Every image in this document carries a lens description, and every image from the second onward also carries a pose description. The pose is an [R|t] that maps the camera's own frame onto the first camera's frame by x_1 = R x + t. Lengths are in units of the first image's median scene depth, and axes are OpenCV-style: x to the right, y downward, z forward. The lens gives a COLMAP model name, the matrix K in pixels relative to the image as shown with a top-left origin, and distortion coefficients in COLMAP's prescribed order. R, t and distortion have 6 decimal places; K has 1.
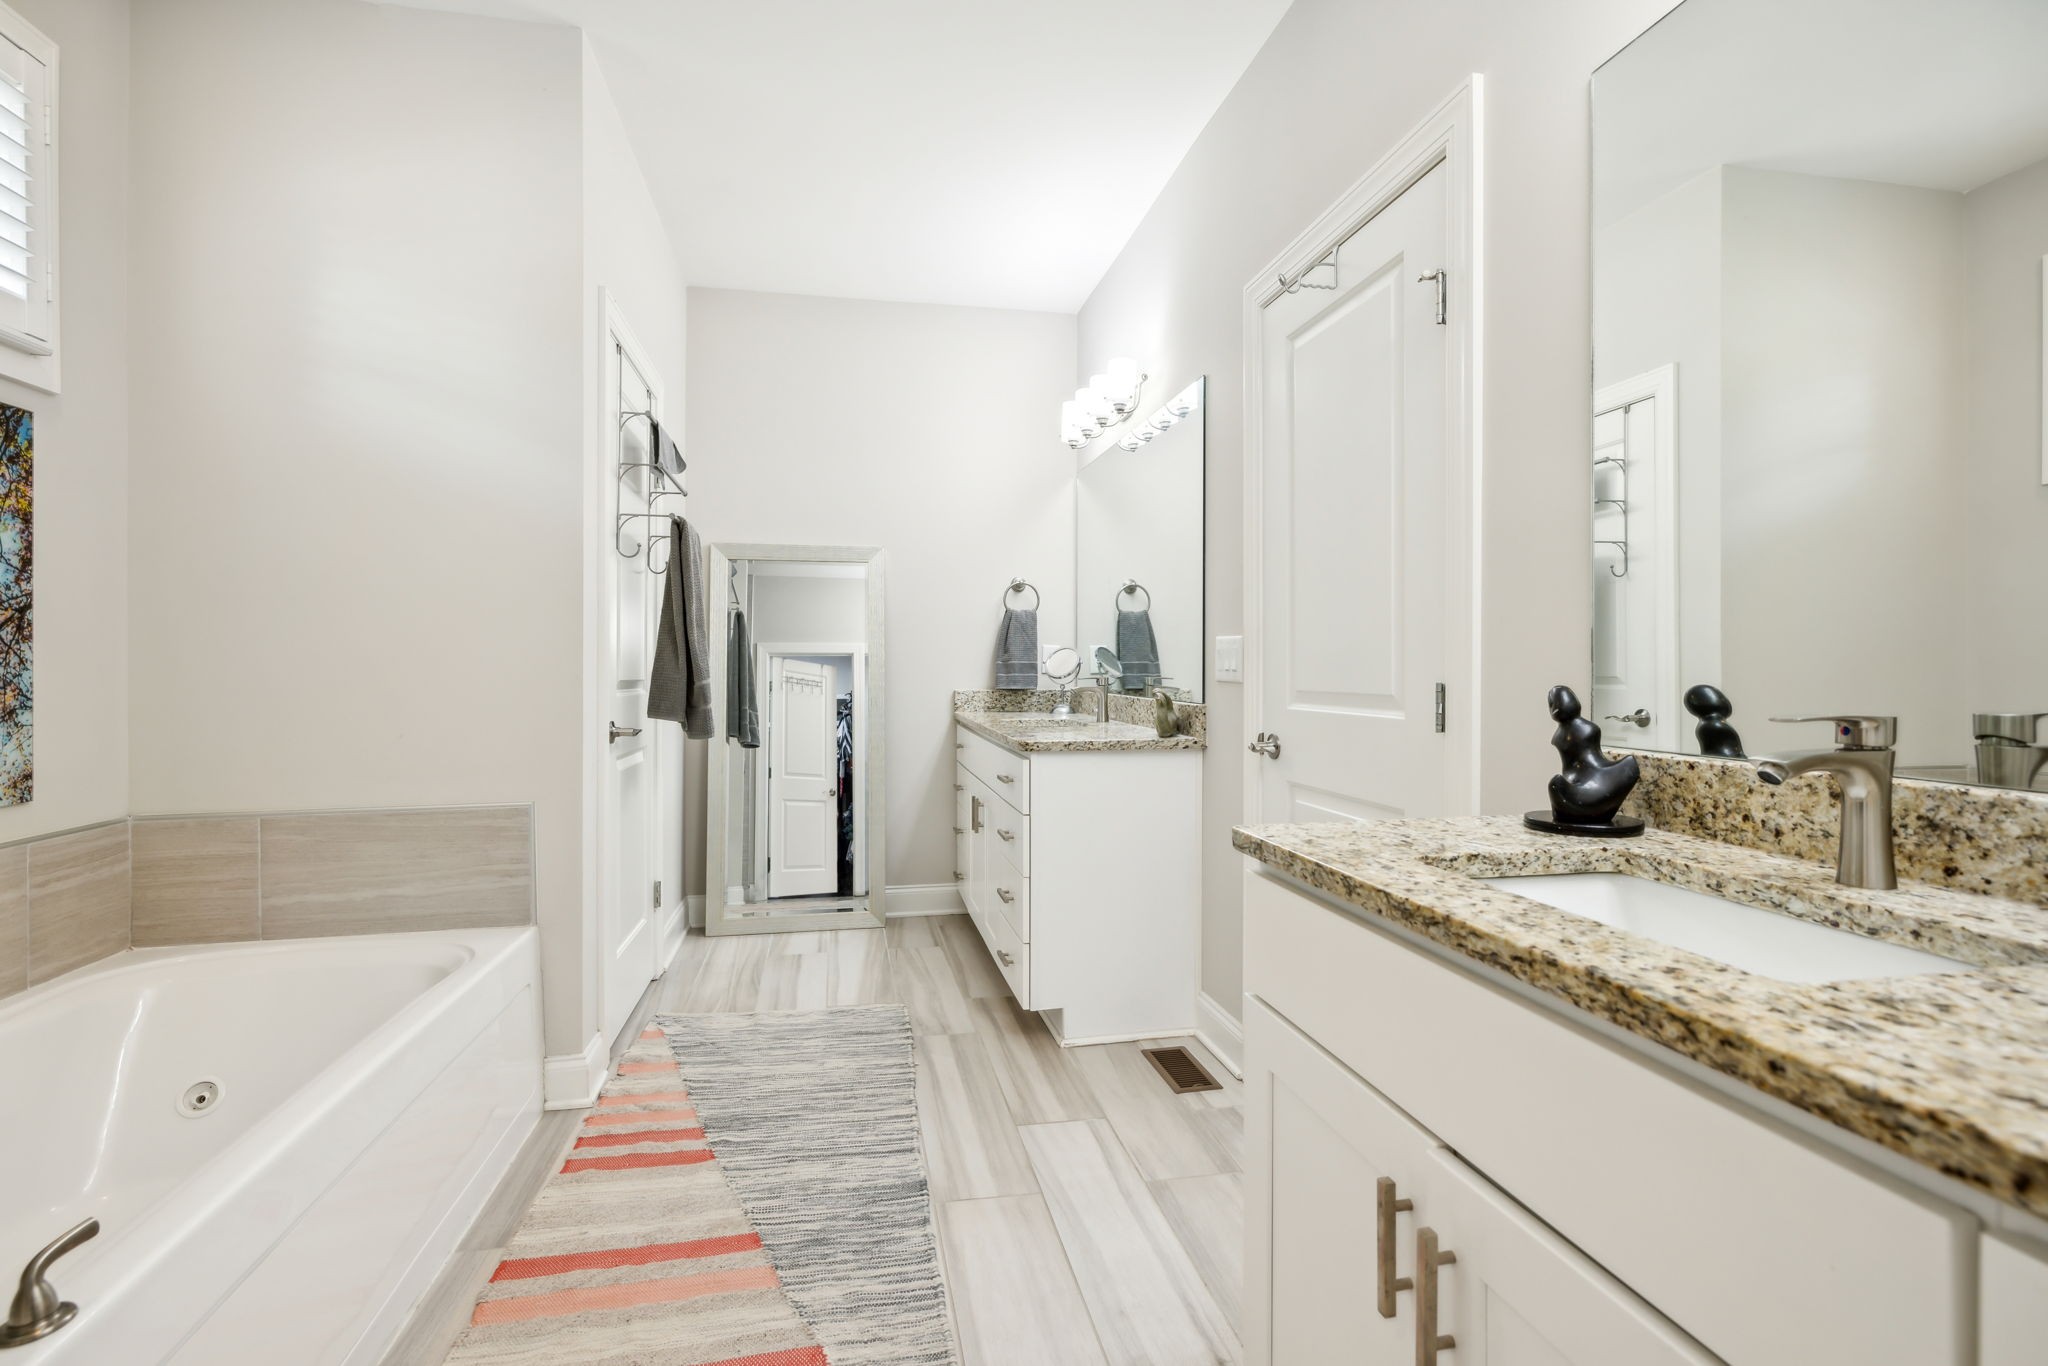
lens RADIAL K [[960.7, 0, 1025.9], [0, 960.7, 672.1], [0, 0, 1]] dist [-0.001660, 0.000135]
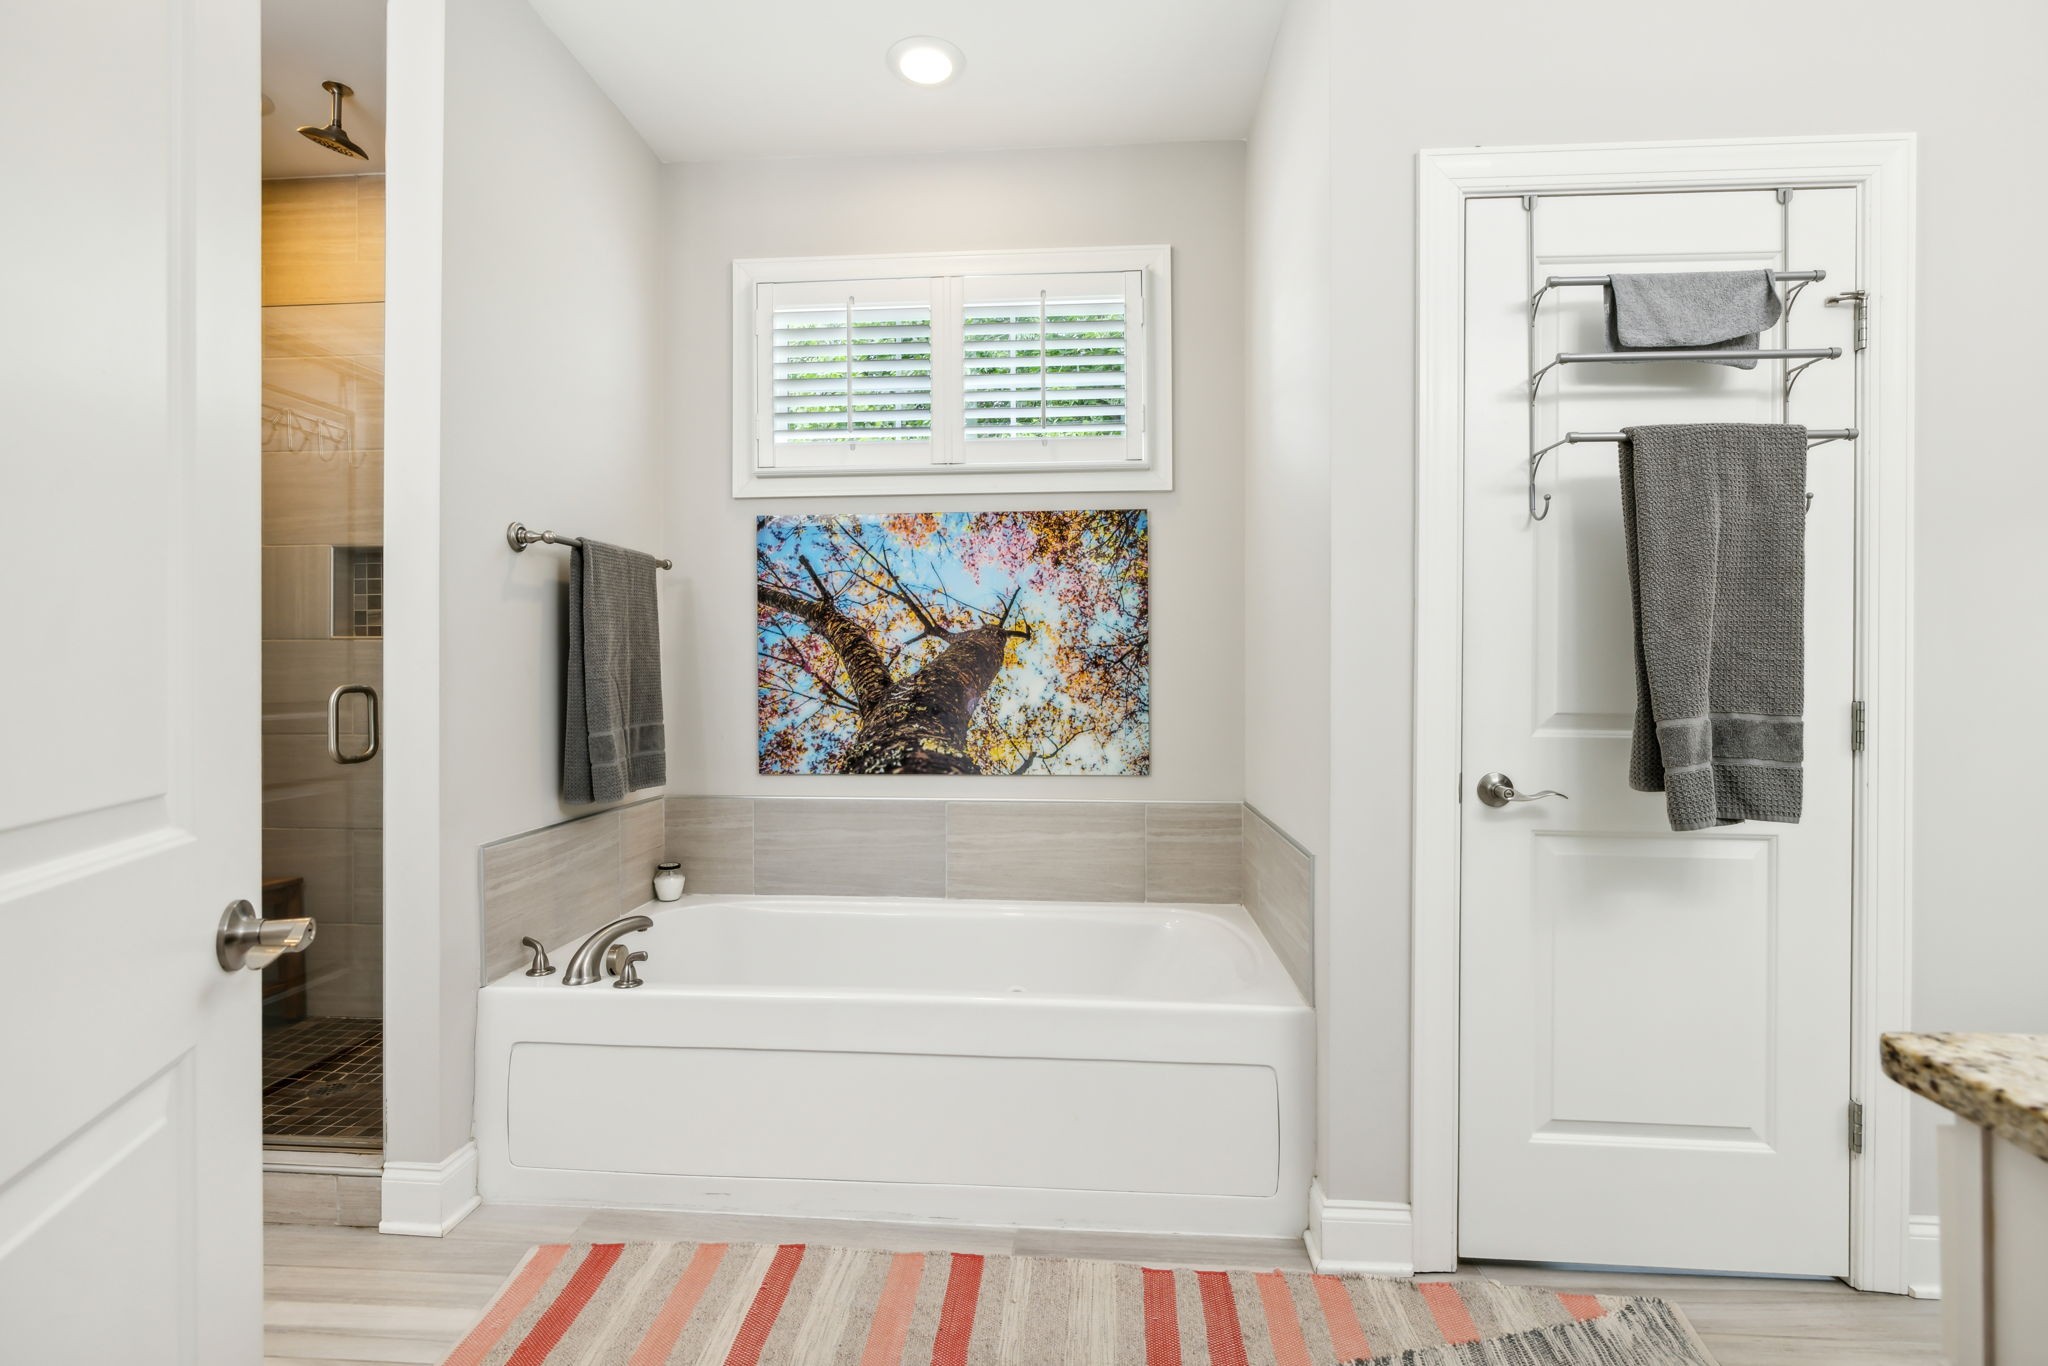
lens RADIAL K [[960.7, 0, 1025.9], [0, 960.7, 672.1], [0, 0, 1]] dist [-0.001660, 0.000135]
pose [[-0.277340, 0.006335, -0.960751, 0.423341], [-0.009593, 0.999910, 0.009362, -0.034748], [0.960724, 0.011813, -0.277254, 1.235516]]
